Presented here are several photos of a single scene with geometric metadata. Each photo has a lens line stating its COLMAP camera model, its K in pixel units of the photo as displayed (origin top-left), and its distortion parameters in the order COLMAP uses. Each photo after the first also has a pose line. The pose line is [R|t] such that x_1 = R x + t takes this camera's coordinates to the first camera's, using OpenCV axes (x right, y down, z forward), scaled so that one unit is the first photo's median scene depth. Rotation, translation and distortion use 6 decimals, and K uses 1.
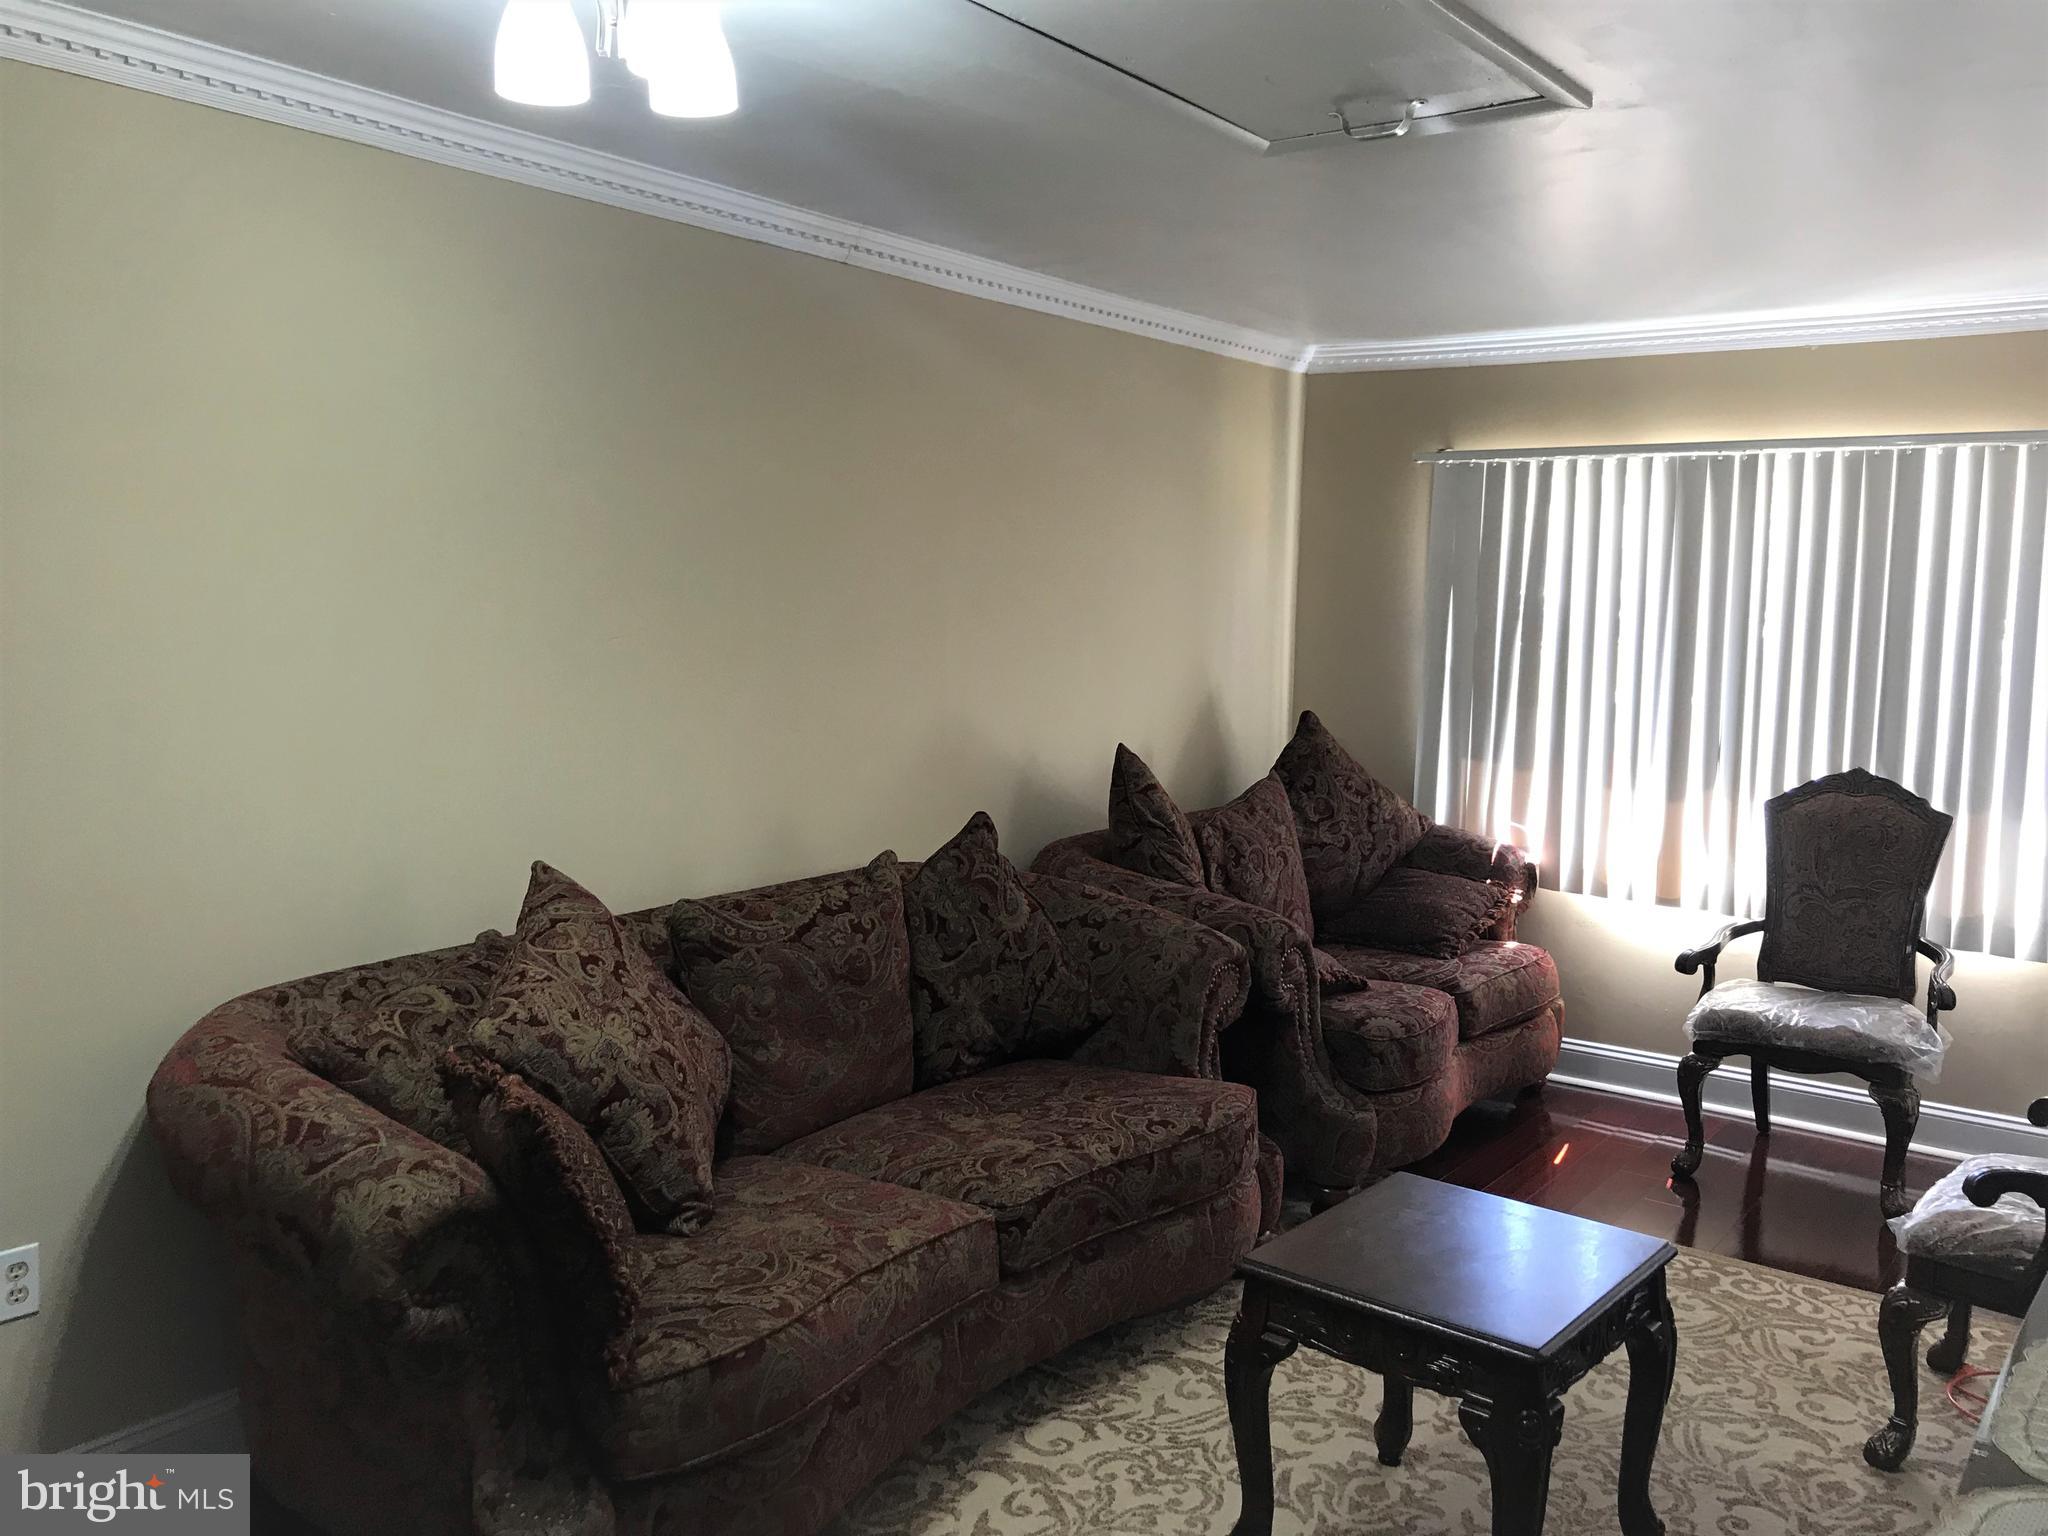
lens RADIAL K [[1666.9, 0, 1031.8], [0, 1666.9, 717.0], [0, 0, 1]] dist [0.074708, 0.005351]
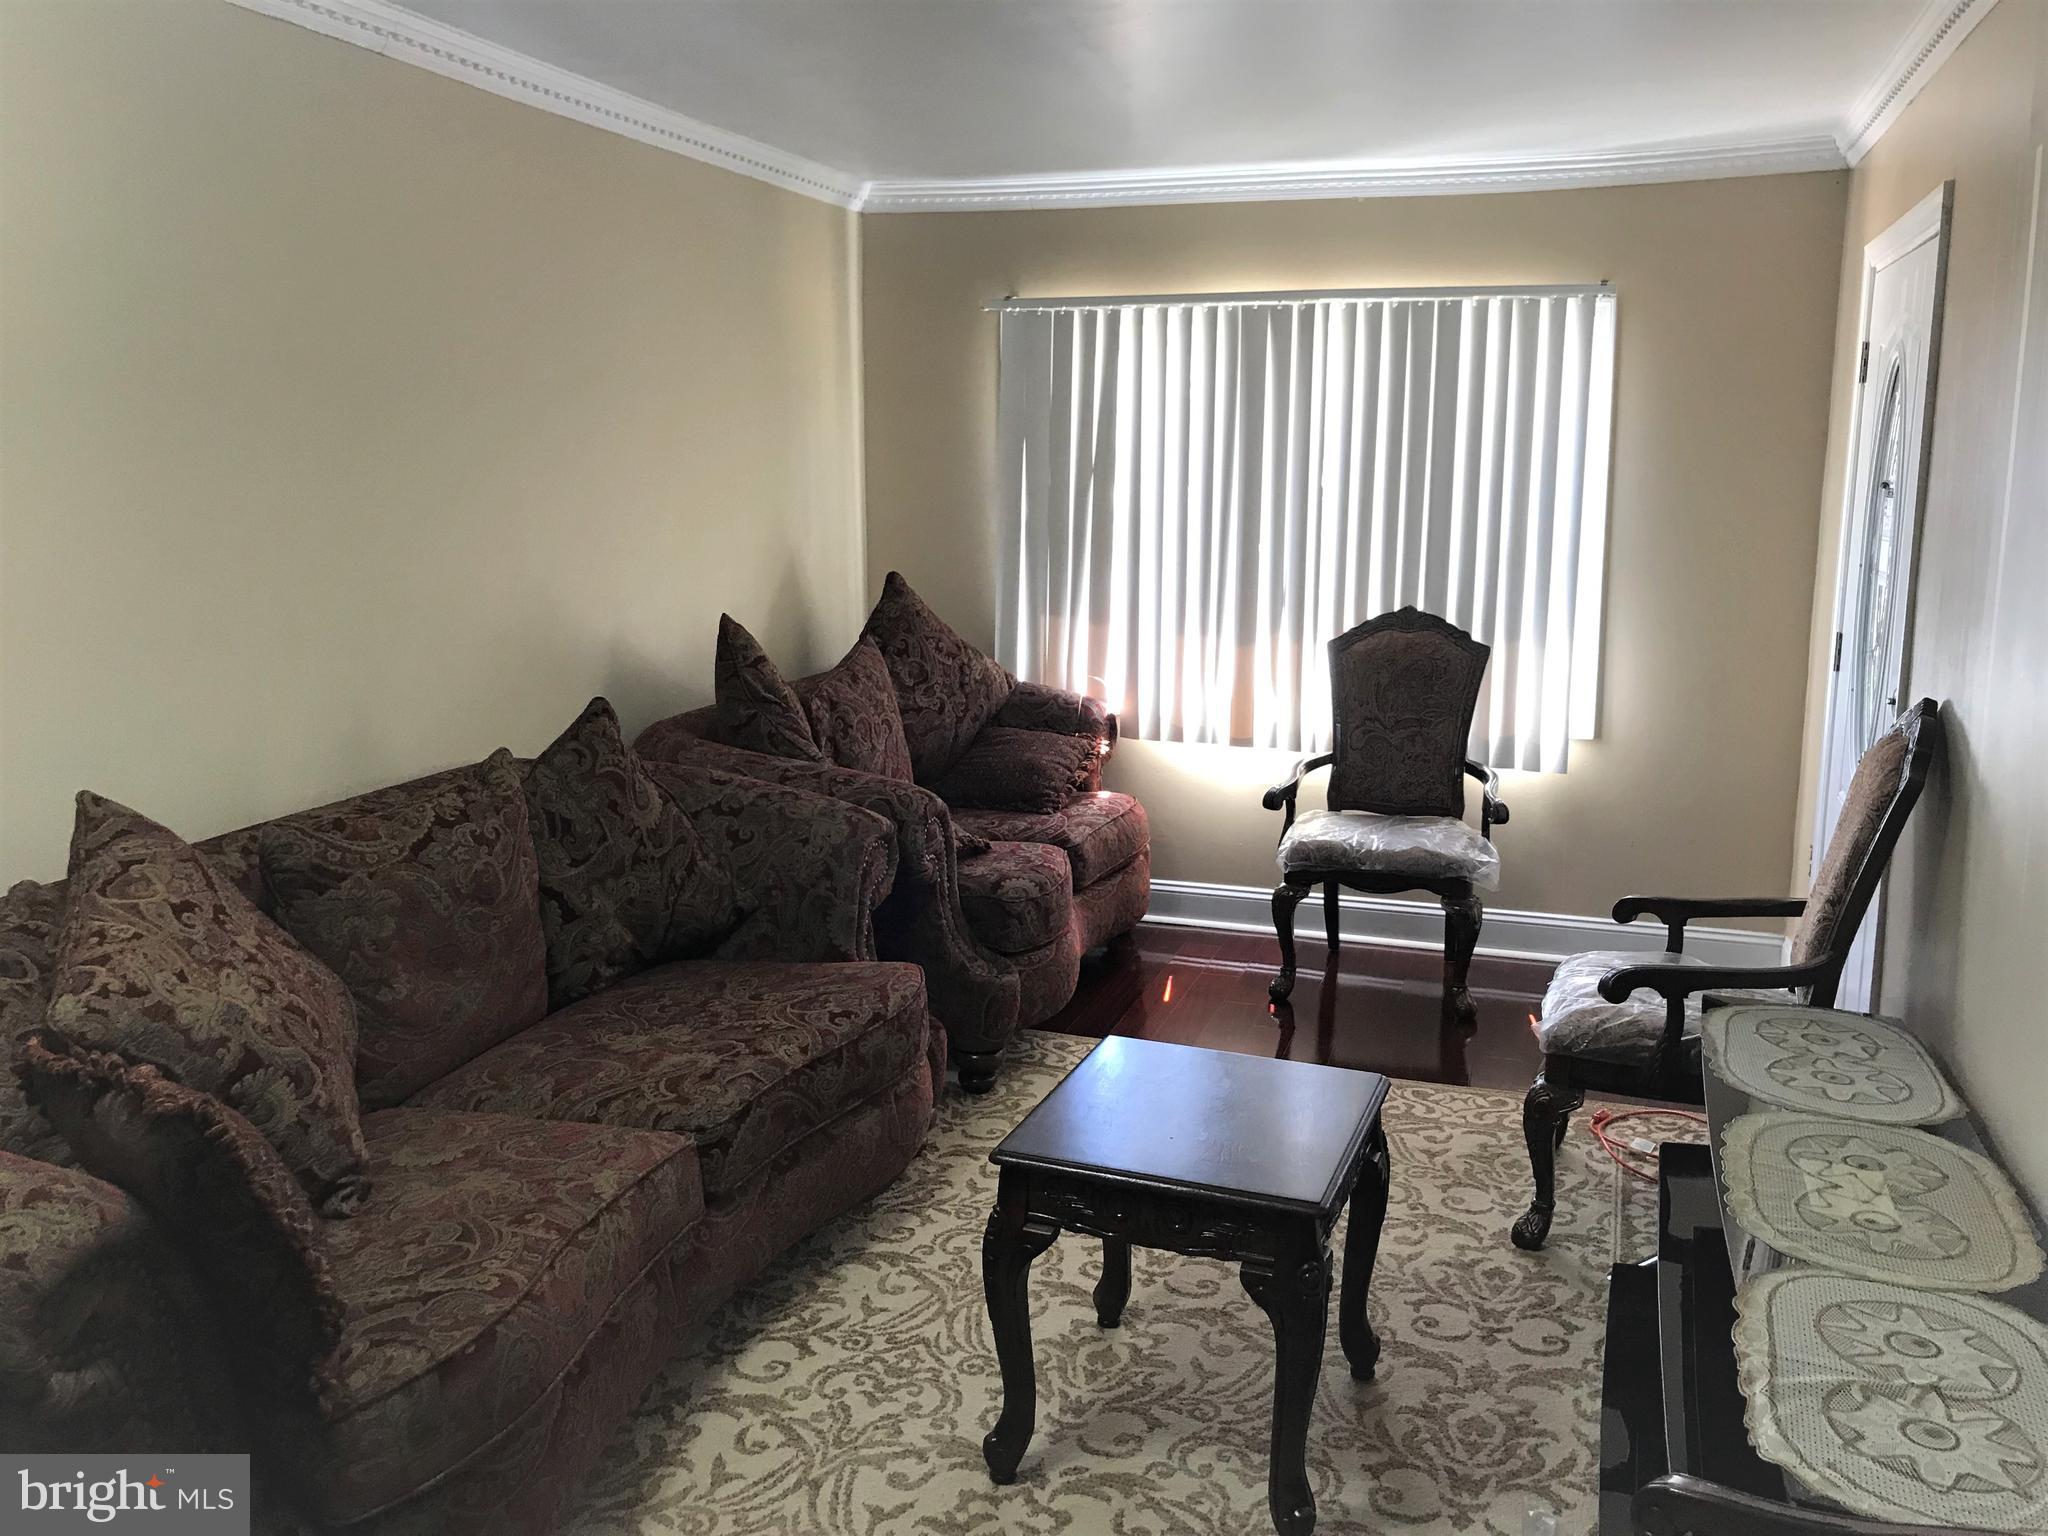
lens RADIAL K [[1690.4, 0, 1014.1], [0, 1690.4, 721.2], [0, 0, 1]] dist [0.059171, 0.043741]
pose [[0.956913, -0.063283, 0.283395, -0.090373], [0.039537, 0.995269, 0.088749, -0.003063], [-0.287670, -0.073720, 0.954888, 0.076990]]
